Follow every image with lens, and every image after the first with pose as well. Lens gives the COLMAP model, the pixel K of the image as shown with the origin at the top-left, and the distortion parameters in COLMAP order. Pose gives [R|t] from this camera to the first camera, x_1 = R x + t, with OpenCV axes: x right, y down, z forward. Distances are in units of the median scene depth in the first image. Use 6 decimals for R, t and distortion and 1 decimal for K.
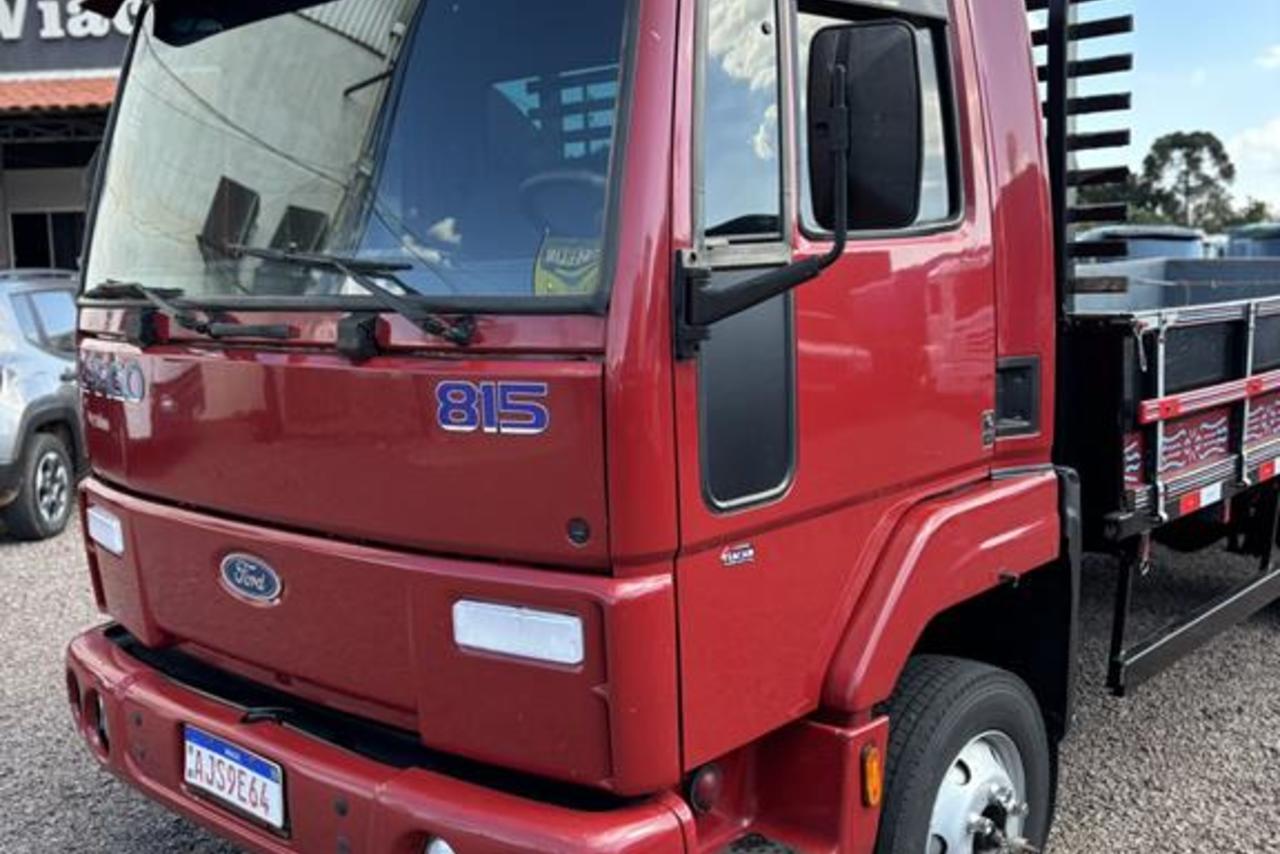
lens RADIAL K [[1196.2, 0, 663.0], [0, 1196.2, 428.7], [0, 0, 1]] dist [-0.013127, 0.027247]
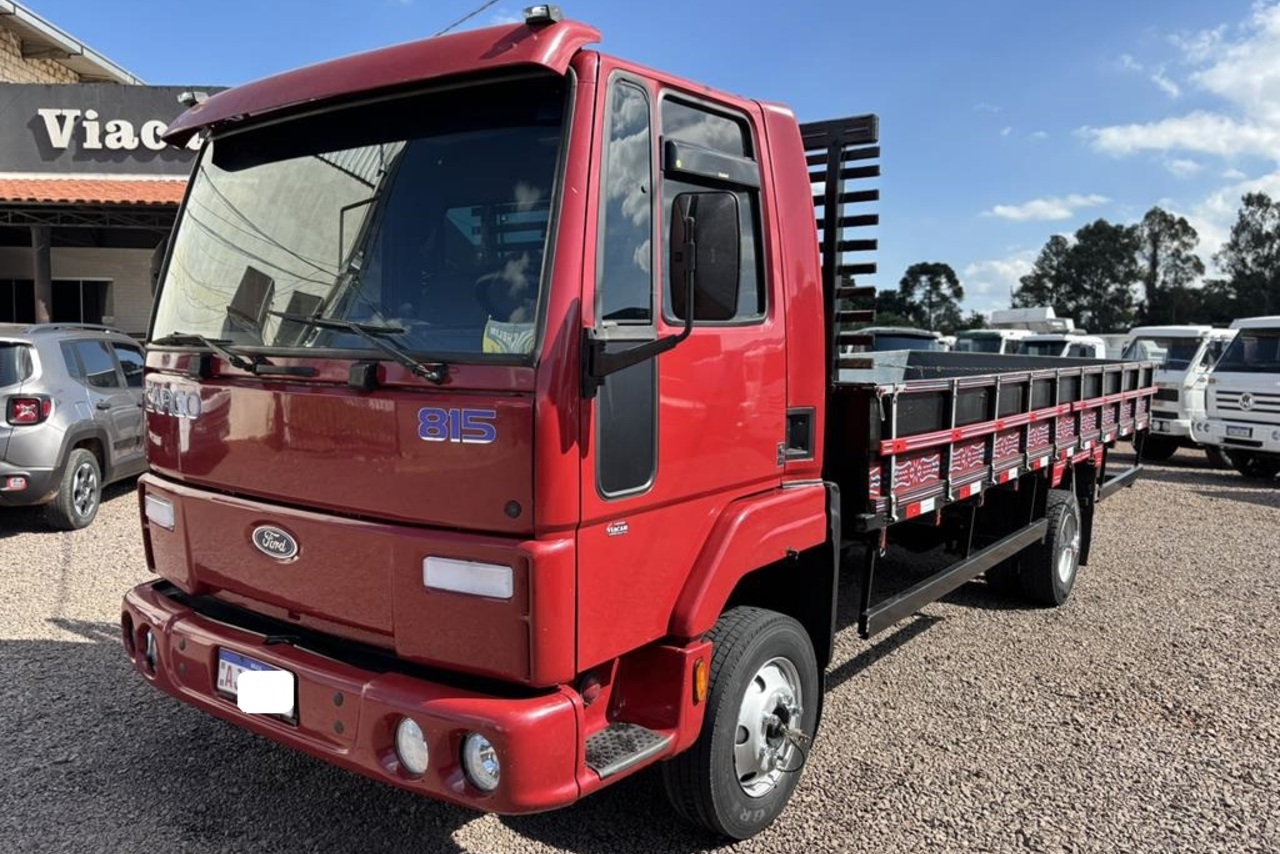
lens RADIAL K [[979.6, 0, 640.0], [0, 979.6, 427.0], [0, 0, 1]] dist [0.006022, -0.001280]
pose [[0.993783, 0.032090, 0.106607, -0.036674], [-0.026167, 0.998060, -0.056501, 0.037743], [-0.108213, 0.053360, 0.992695, -0.201641]]
